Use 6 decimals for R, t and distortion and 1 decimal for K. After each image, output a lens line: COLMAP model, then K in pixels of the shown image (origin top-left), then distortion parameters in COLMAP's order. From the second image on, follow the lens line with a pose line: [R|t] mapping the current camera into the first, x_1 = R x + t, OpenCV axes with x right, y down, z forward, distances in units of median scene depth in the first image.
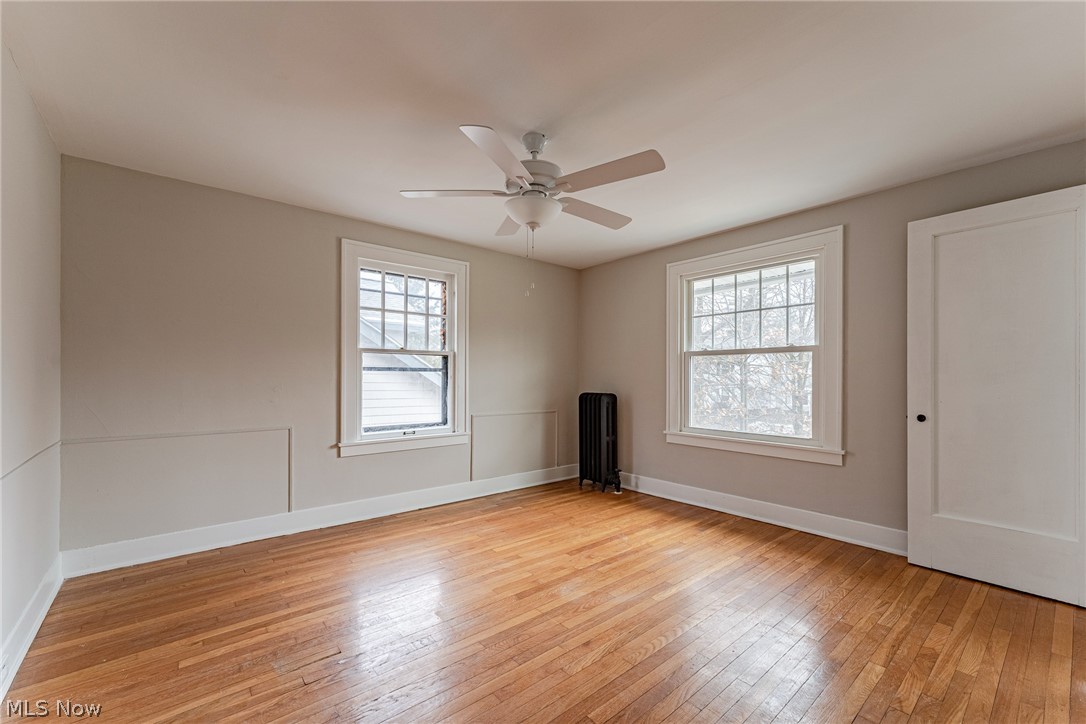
lens RADIAL K [[450.3, 0, 541.3], [0, 450.3, 376.5], [0, 0, 1]] dist [0.001620, 0.000182]
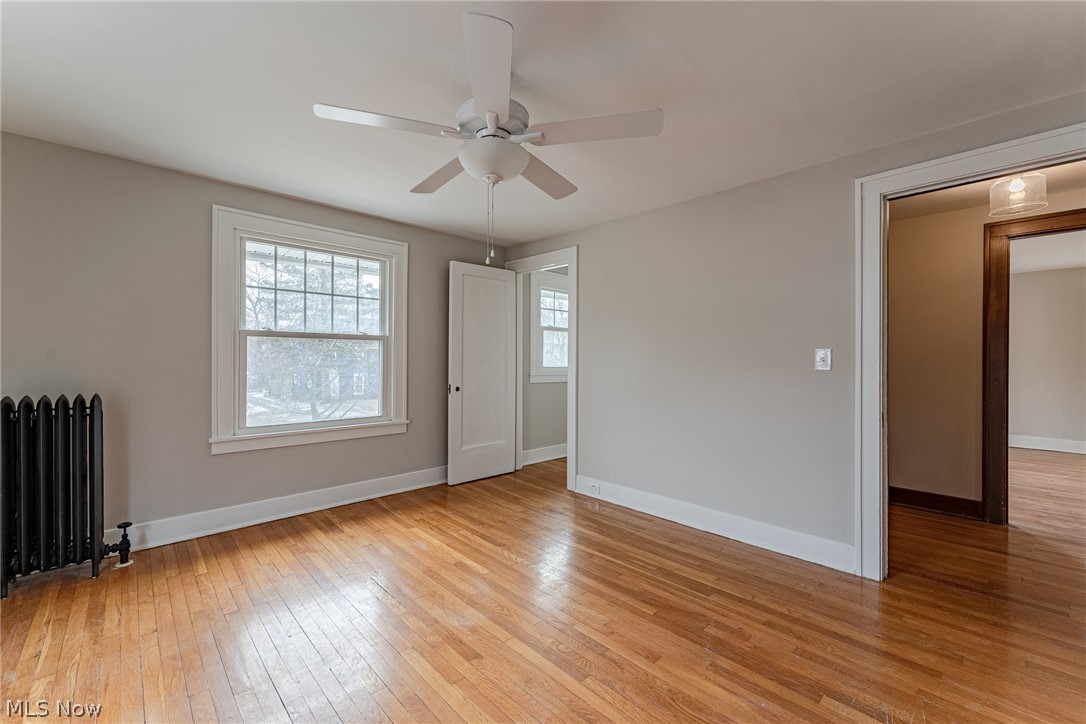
lens RADIAL K [[435.1, 0, 540.9], [0, 435.1, 362.8], [0, 0, 1]] dist [0.000057, 0.000042]
pose [[-0.065591, -0.003344, 0.997841, -0.526324], [-0.002878, 0.999991, 0.003162, -0.002898], [-0.997842, -0.002665, -0.065600, 0.635673]]
